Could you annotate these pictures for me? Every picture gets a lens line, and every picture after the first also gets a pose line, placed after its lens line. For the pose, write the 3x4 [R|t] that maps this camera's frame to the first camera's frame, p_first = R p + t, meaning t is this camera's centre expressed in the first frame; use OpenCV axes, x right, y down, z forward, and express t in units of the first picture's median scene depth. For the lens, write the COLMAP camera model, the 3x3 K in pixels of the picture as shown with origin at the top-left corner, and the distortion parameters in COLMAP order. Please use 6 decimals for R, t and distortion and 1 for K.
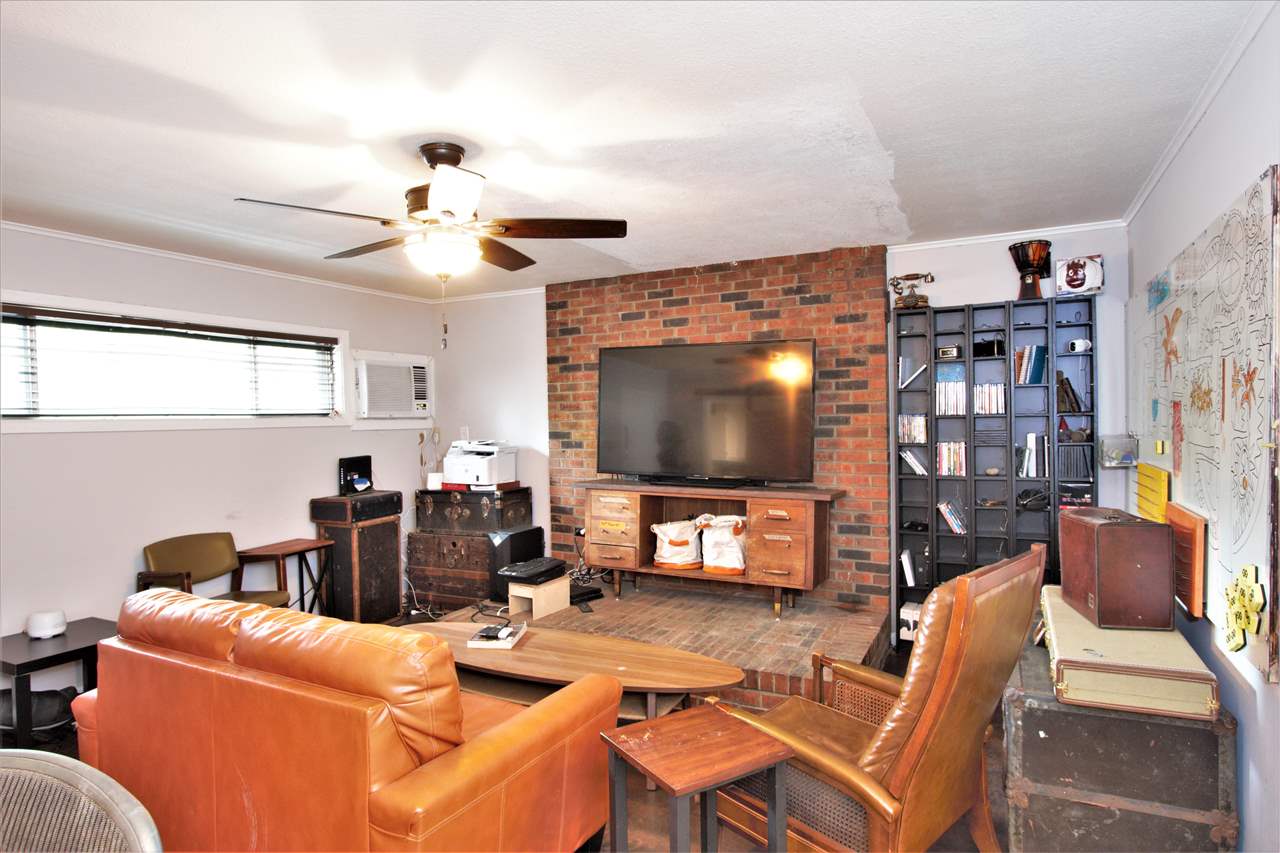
lens RADIAL K [[736.6, 0, 648.6], [0, 736.6, 428.7], [0, 0, 1]] dist [-0.006313, 0.004415]
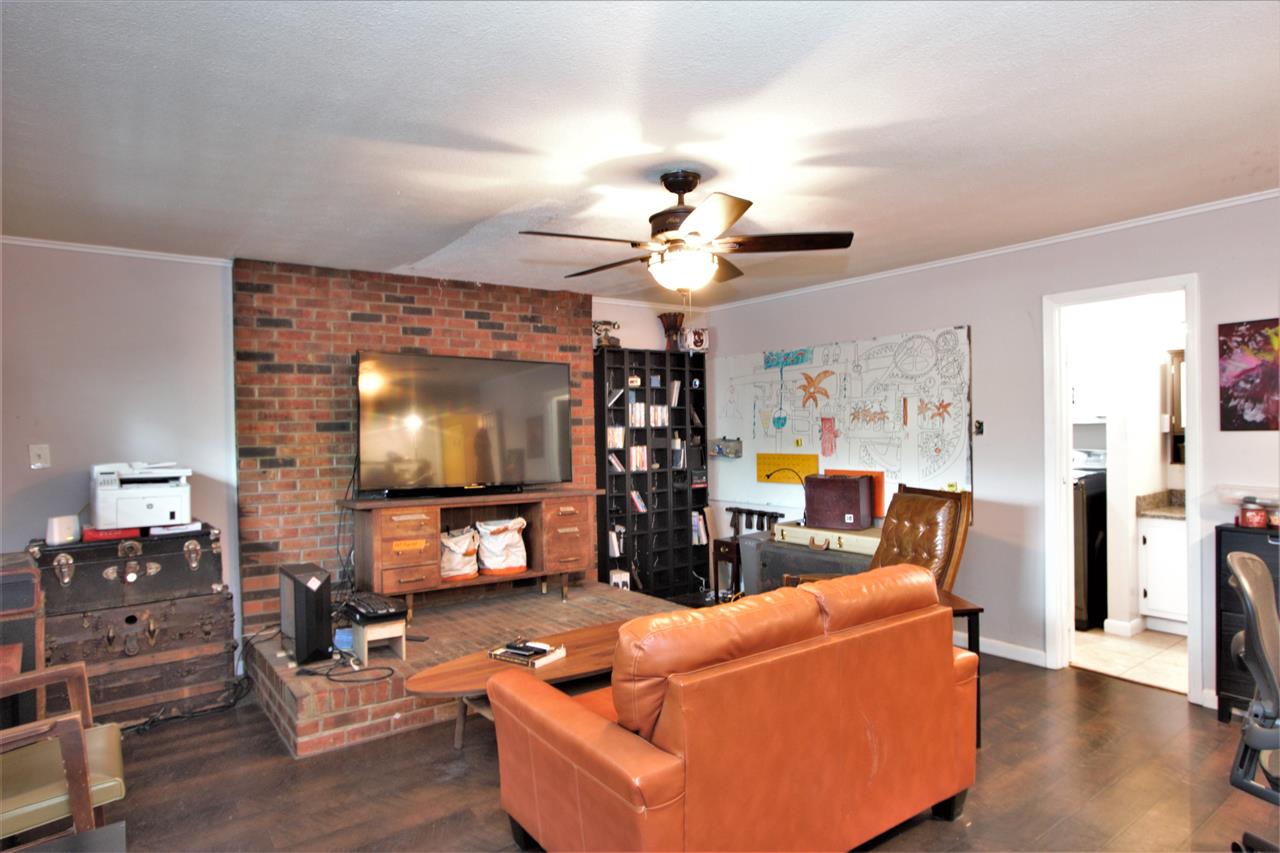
lens RADIAL K [[736.6, 0, 642.8], [0, 736.6, 427.2], [0, 0, 1]] dist [-0.006313, 0.004415]
pose [[0.460607, 0.007940, 0.887569, -0.706936], [0.023386, 0.999504, -0.021078, 0.009692], [-0.887296, 0.030466, 0.460193, 0.303640]]
